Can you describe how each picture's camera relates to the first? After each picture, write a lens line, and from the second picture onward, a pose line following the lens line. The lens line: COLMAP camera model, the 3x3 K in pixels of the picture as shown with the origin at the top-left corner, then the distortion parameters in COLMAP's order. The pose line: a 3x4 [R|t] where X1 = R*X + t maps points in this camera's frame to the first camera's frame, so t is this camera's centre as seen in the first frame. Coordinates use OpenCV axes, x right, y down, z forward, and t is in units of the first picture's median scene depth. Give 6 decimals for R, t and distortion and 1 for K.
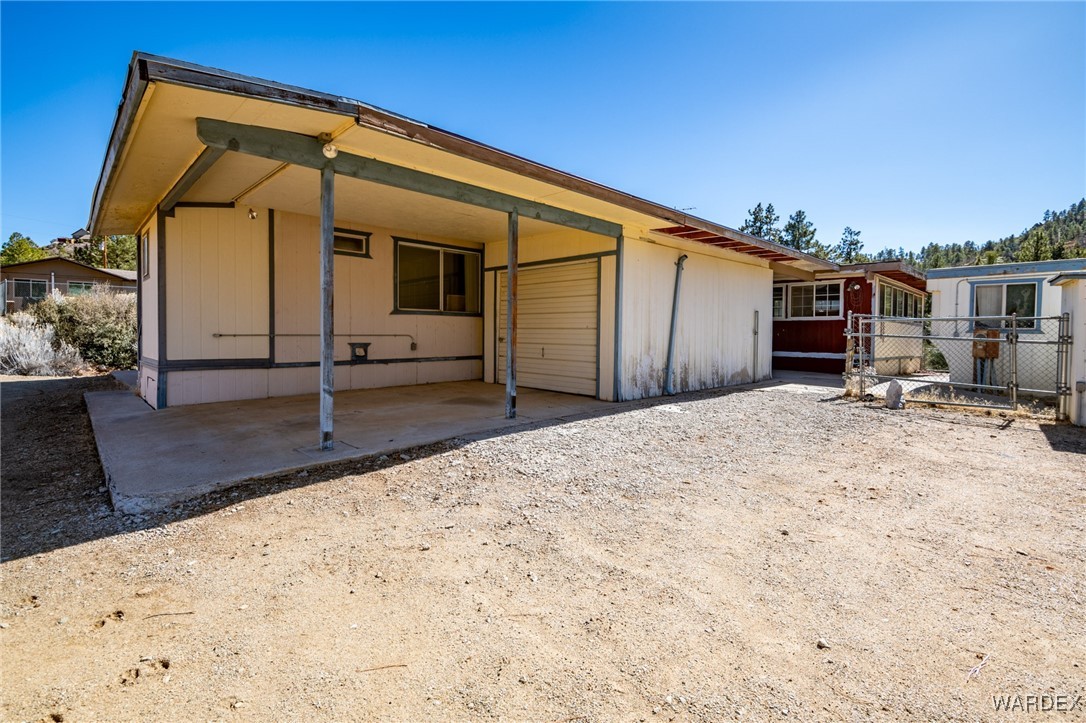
lens RADIAL K [[499.3, 0, 543.0], [0, 499.3, 353.3], [0, 0, 1]] dist [-0.000815, 0.000022]
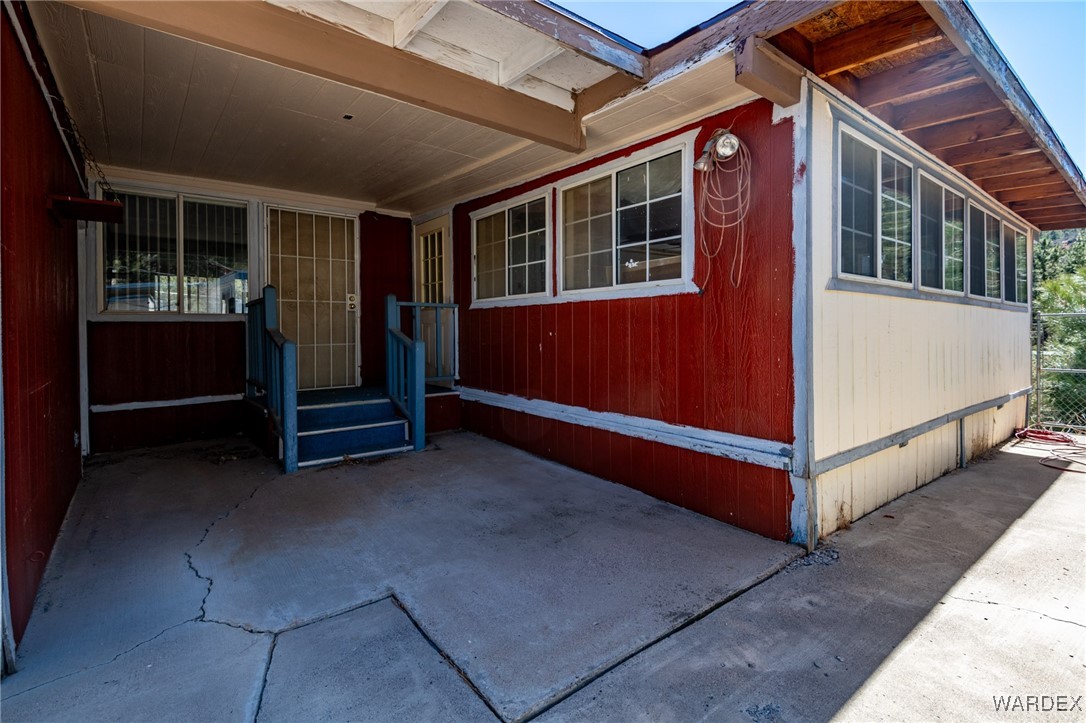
lens RADIAL K [[499.3, 0, 533.8], [0, 499.3, 330.5], [0, 0, 1]] dist [-0.000815, 0.000022]
pose [[0.993703, -0.013948, -0.111173, 0.528653], [0.010631, 0.999482, -0.030371, -0.040832], [0.111539, 0.028998, 0.993337, 0.718643]]
